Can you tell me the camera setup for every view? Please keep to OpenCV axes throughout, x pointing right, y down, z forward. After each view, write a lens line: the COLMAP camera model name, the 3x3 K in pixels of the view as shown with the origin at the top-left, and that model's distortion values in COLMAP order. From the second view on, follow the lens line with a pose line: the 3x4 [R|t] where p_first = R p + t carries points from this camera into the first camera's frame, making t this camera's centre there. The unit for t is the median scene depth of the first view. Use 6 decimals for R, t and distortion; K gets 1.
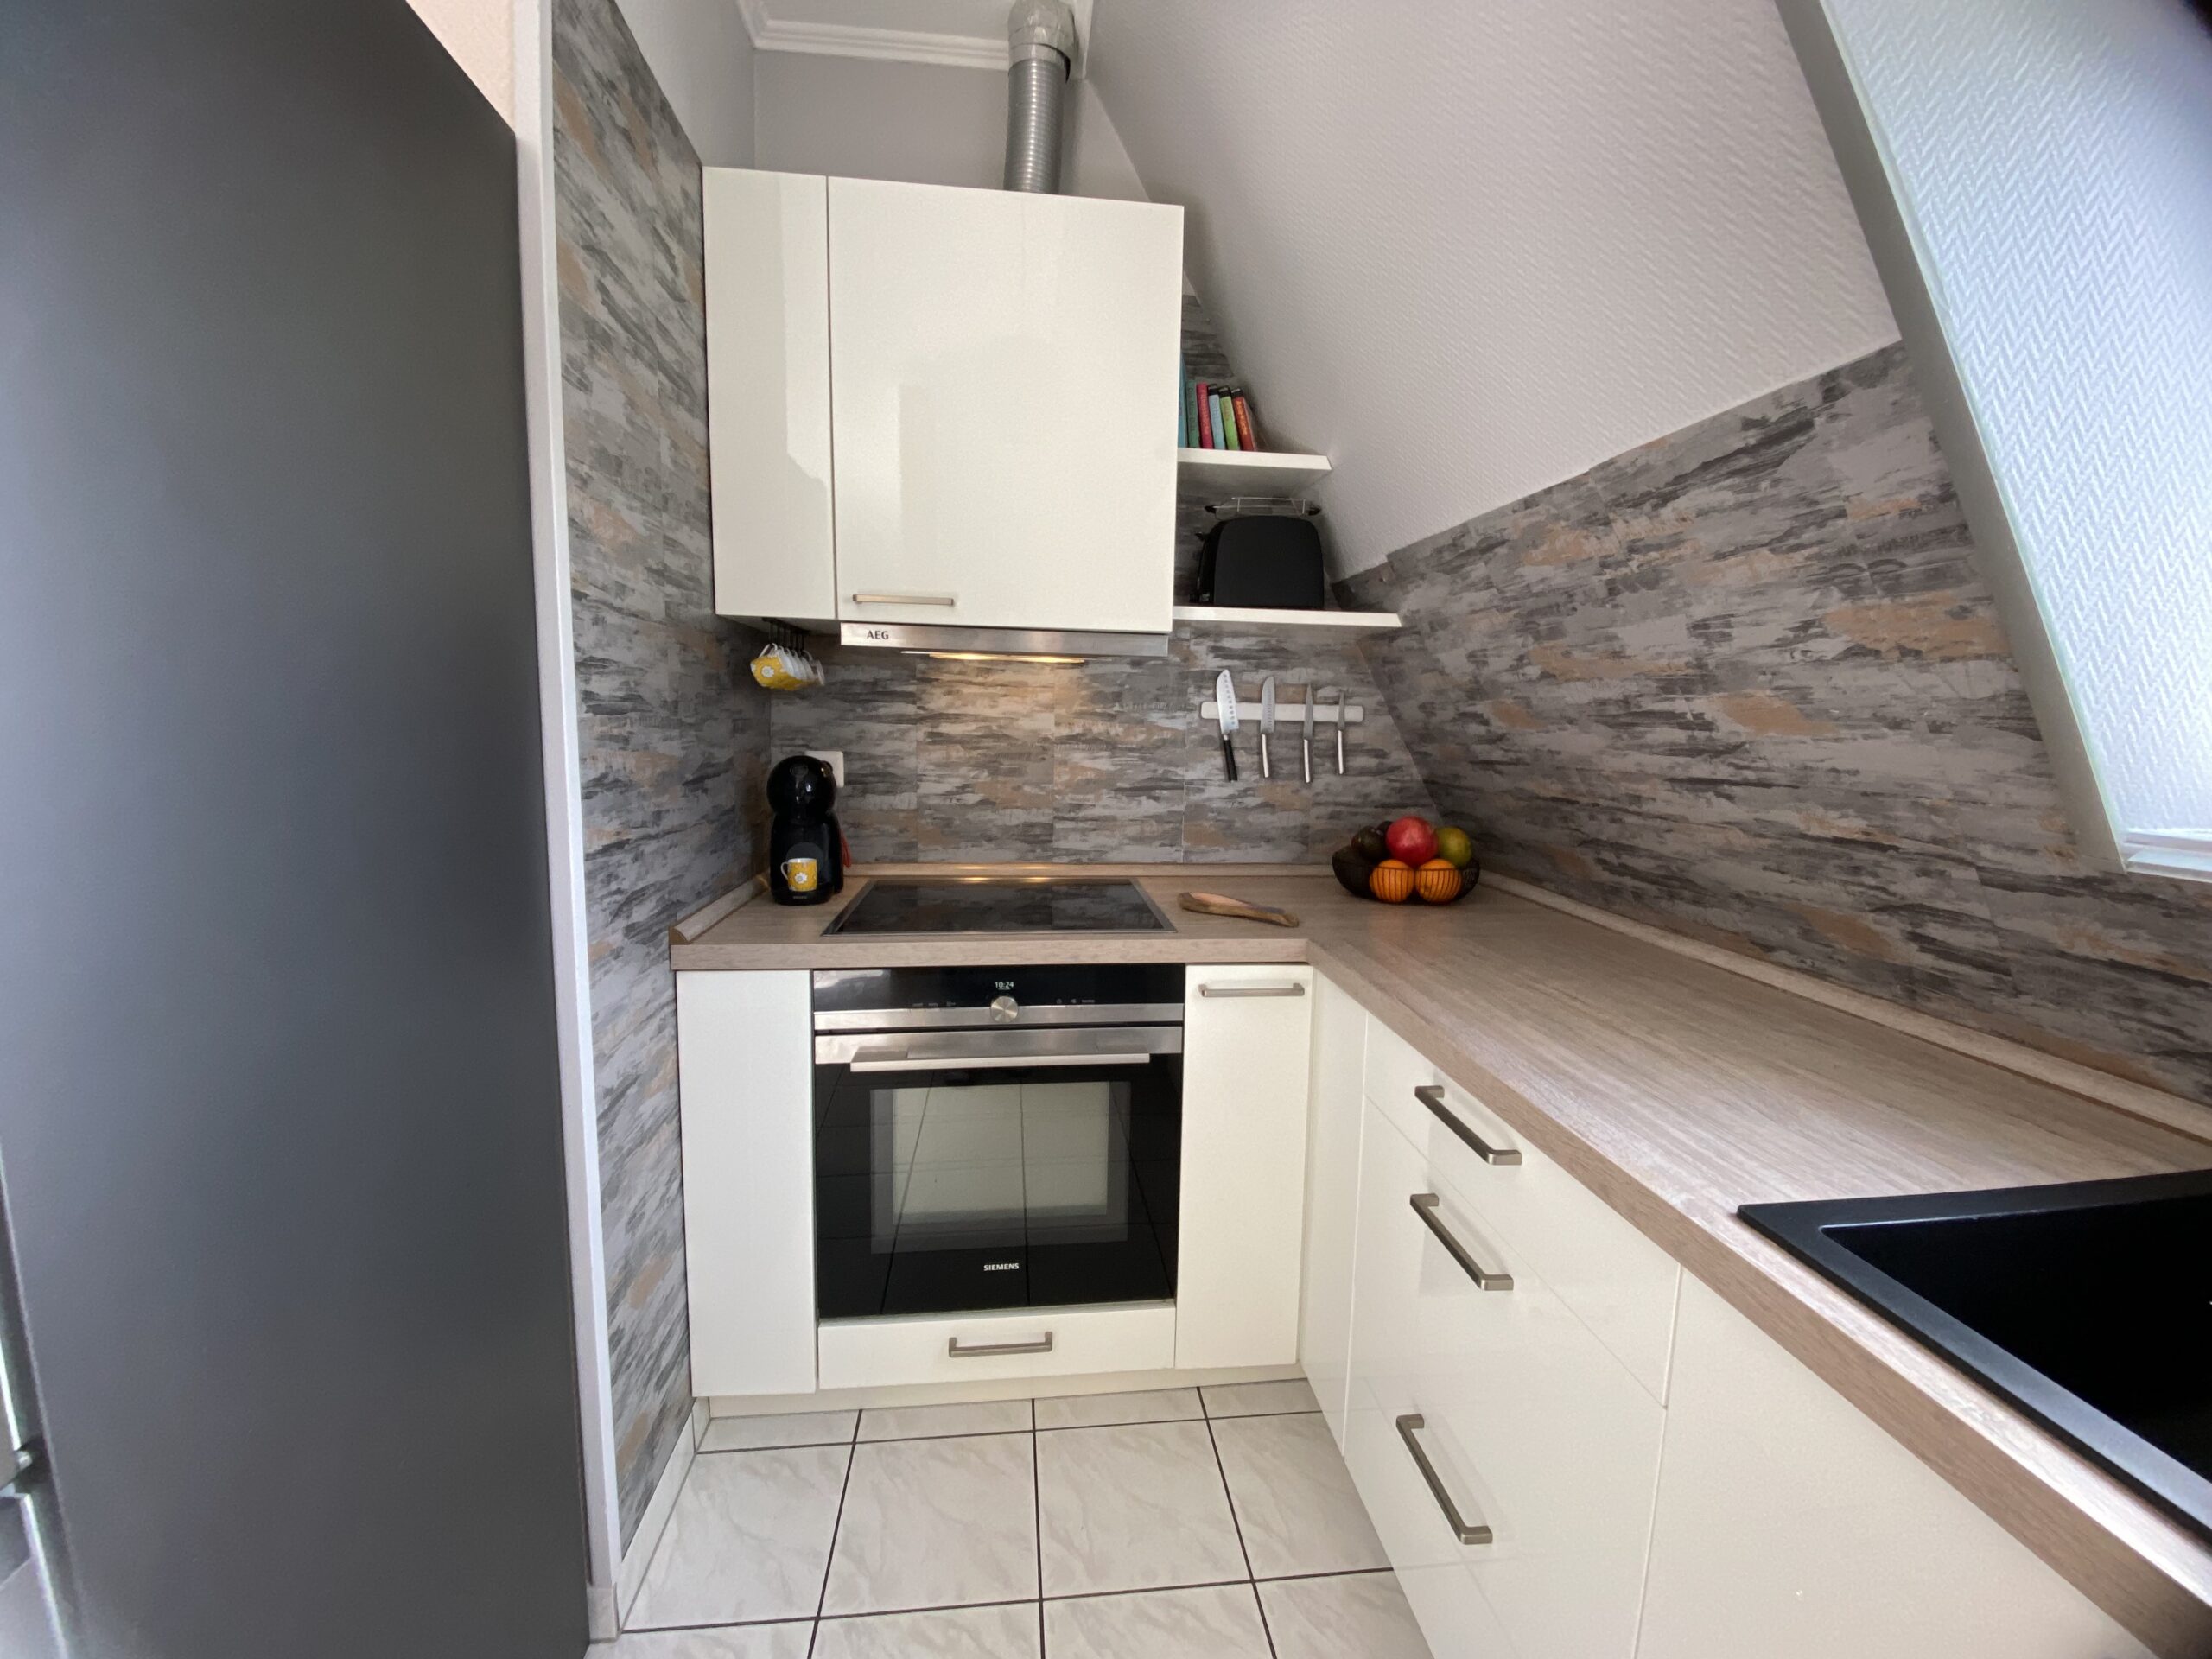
lens RADIAL K [[905.5, 0, 1104.9], [0, 905.5, 836.8], [0, 0, 1]] dist [0.000658, -0.000333]
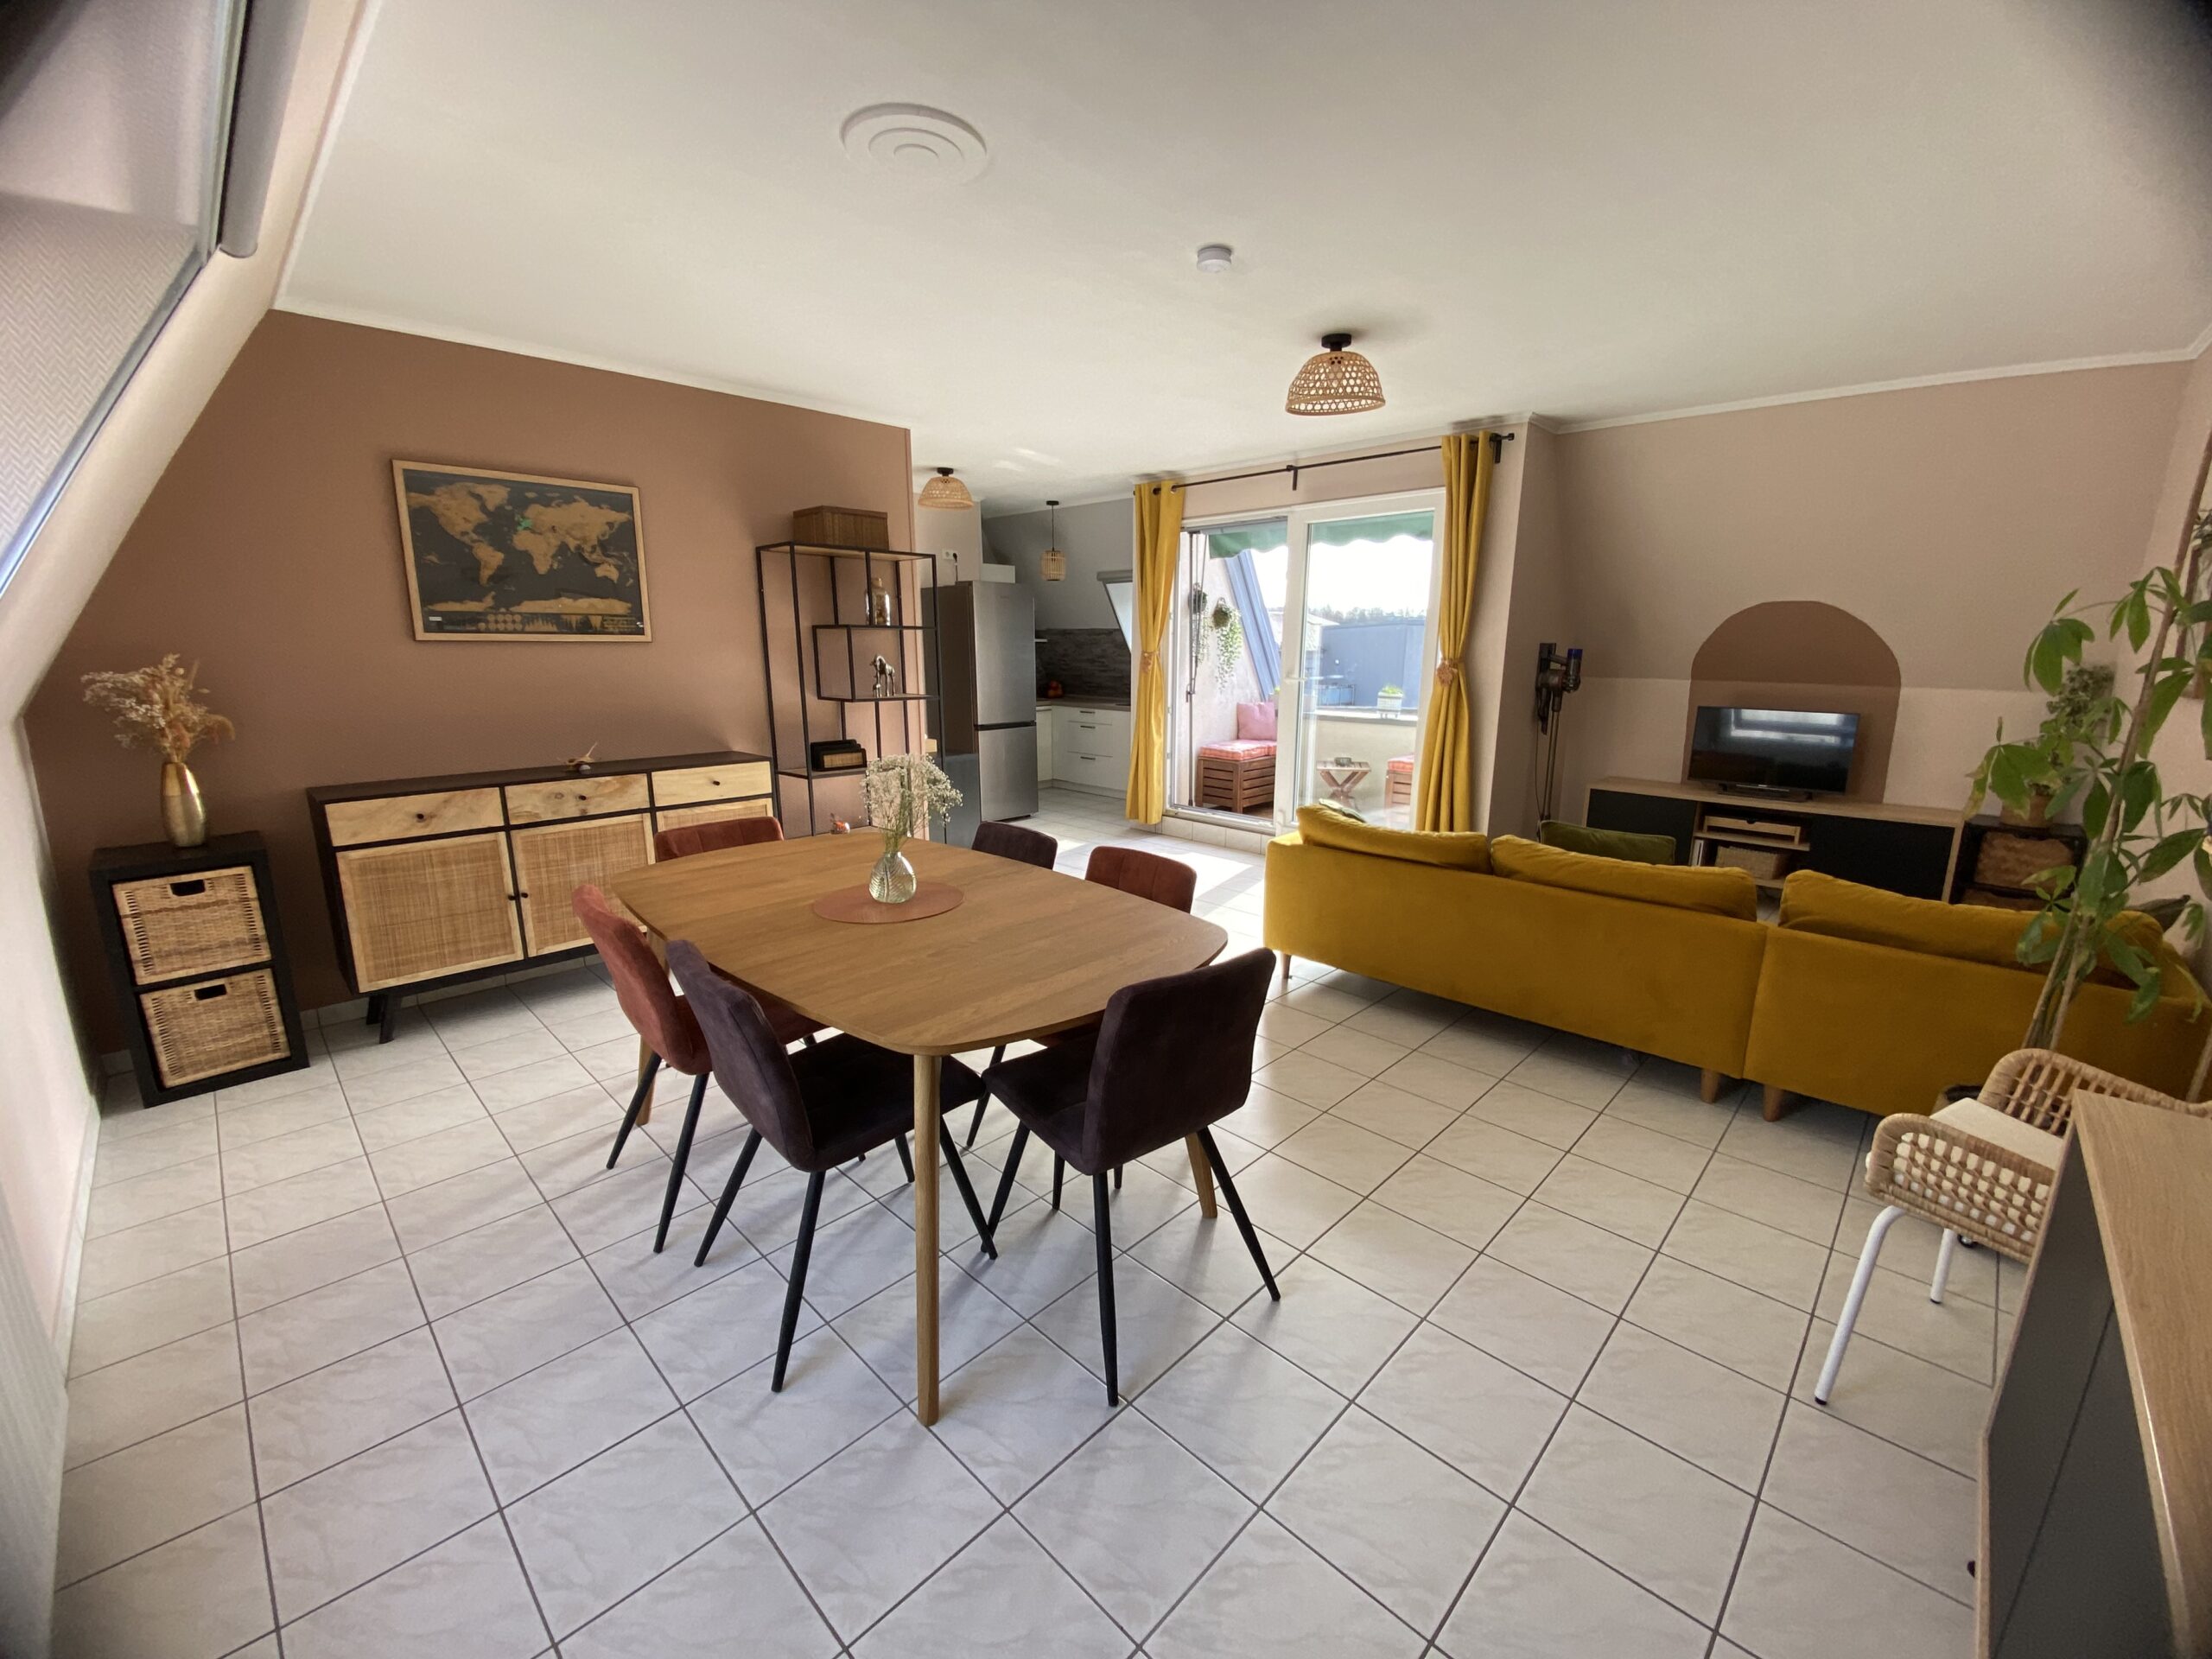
lens RADIAL K [[905.5, 0, 1105.0], [0, 905.5, 837.2], [0, 0, 1]] dist [0.000658, -0.000333]
pose [[0.772839, -0.155627, 0.615224, -3.449464], [0.096564, 0.987014, 0.128372, 0.284810], [-0.627213, -0.039803, 0.777830, -4.054599]]
